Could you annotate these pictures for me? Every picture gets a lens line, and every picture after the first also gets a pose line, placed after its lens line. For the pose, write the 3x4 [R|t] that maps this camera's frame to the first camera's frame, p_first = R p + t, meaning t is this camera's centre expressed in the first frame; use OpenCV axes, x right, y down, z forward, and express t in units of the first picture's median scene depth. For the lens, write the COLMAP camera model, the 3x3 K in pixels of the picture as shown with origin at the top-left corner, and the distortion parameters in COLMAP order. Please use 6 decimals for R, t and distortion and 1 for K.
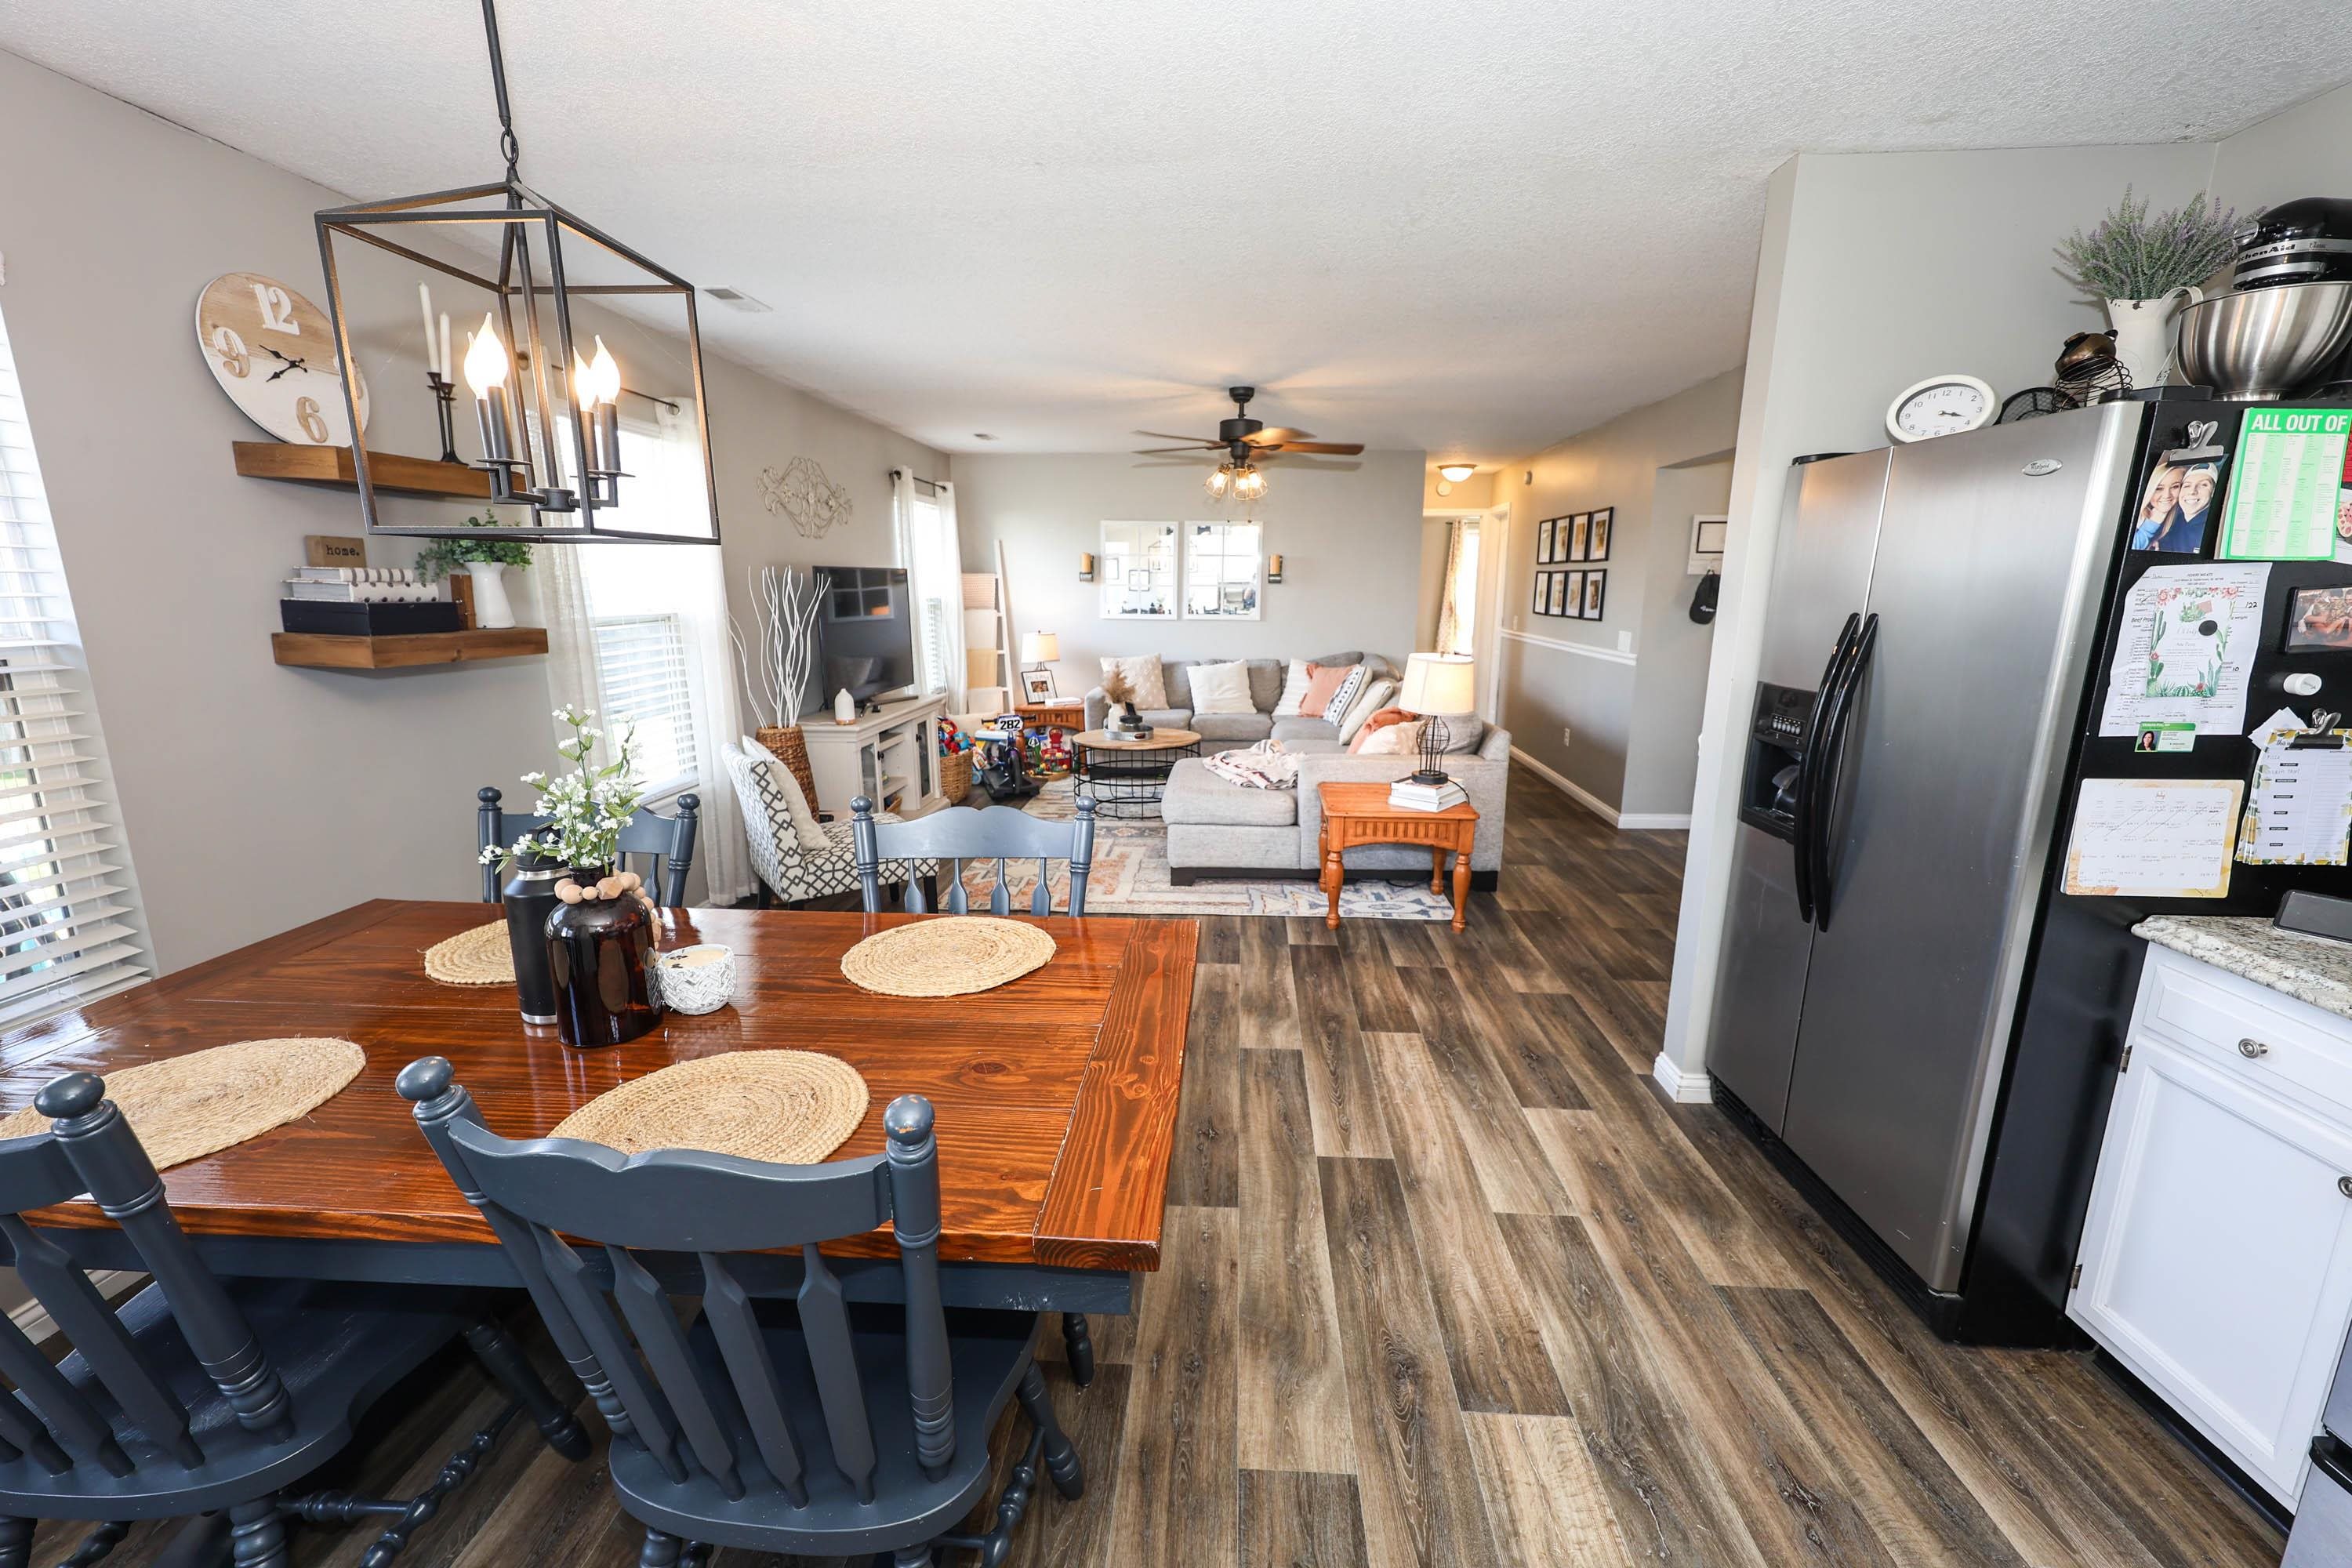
lens RADIAL K [[994.6, 0, 1176.0], [0, 994.6, 784.0], [0, 0, 1]] dist [0.001218, 0.000049]
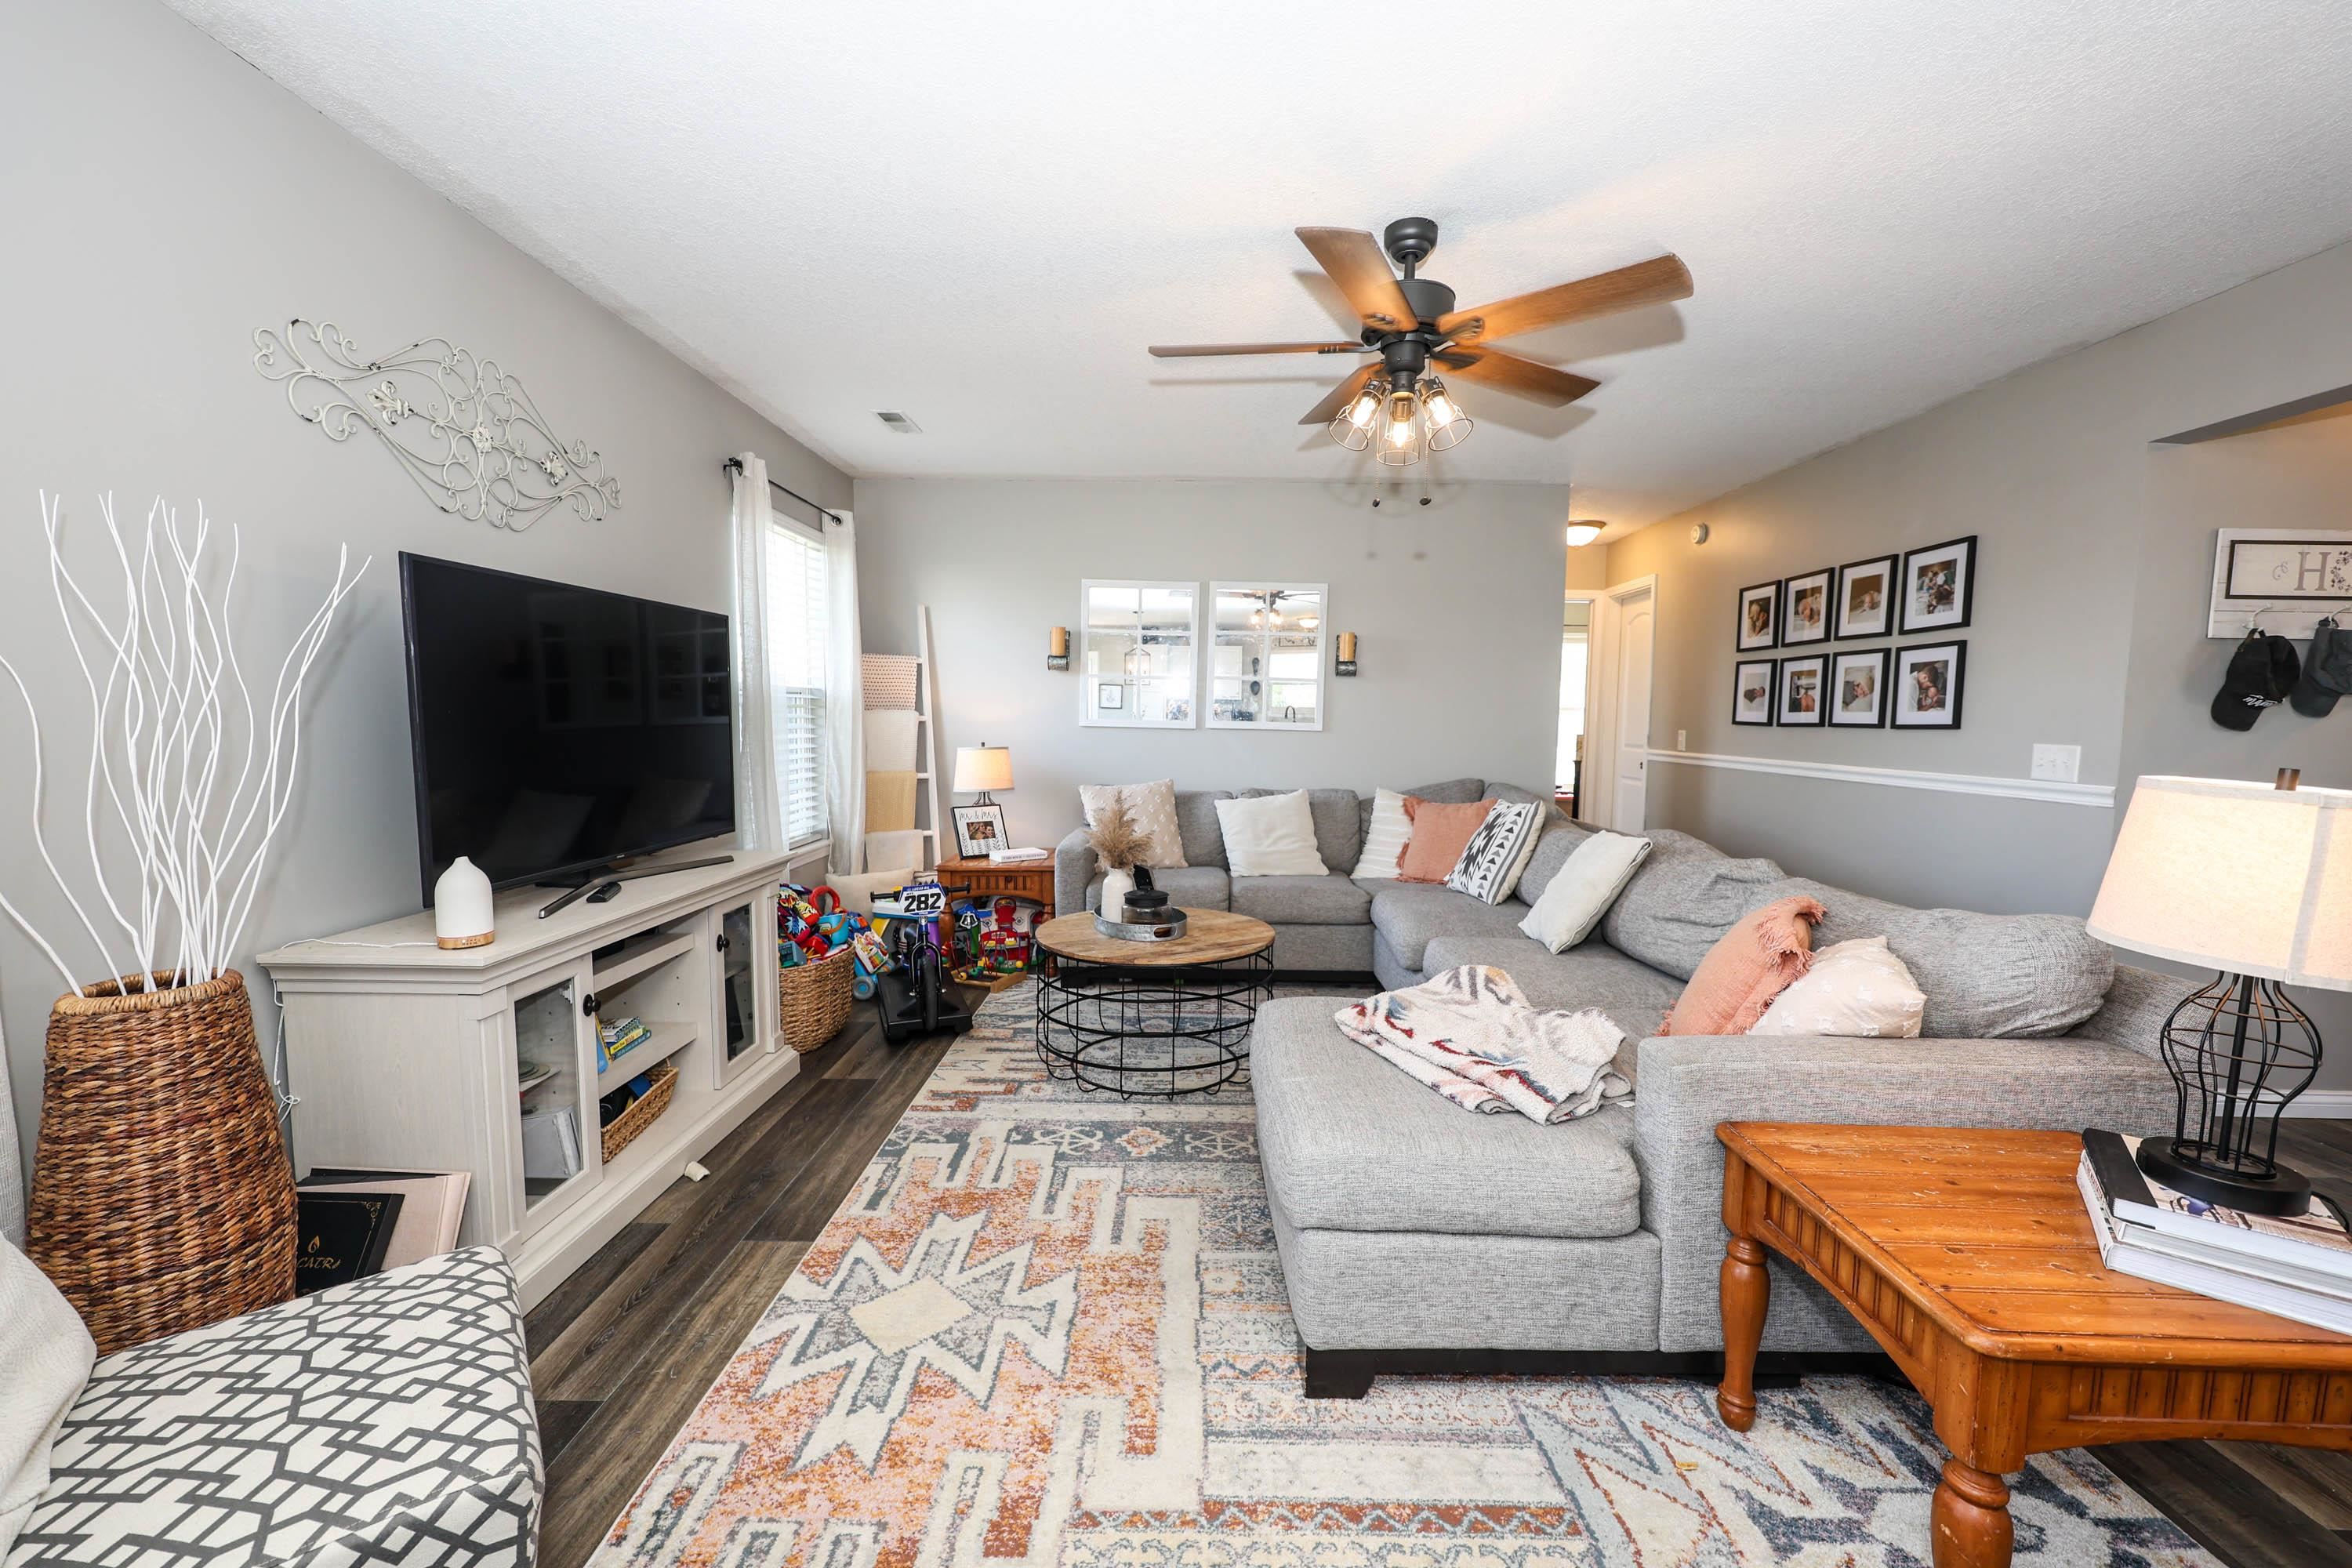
lens RADIAL K [[947.0, 0, 1176.0], [0, 947.0, 784.0], [0, 0, 1]] dist [0.001023, 0.000215]
pose [[0.998490, 0.007343, 0.054439, -0.049184], [-0.000197, 0.991498, -0.130122, -0.051356], [-0.054931, 0.129914, 0.990002, 0.415214]]
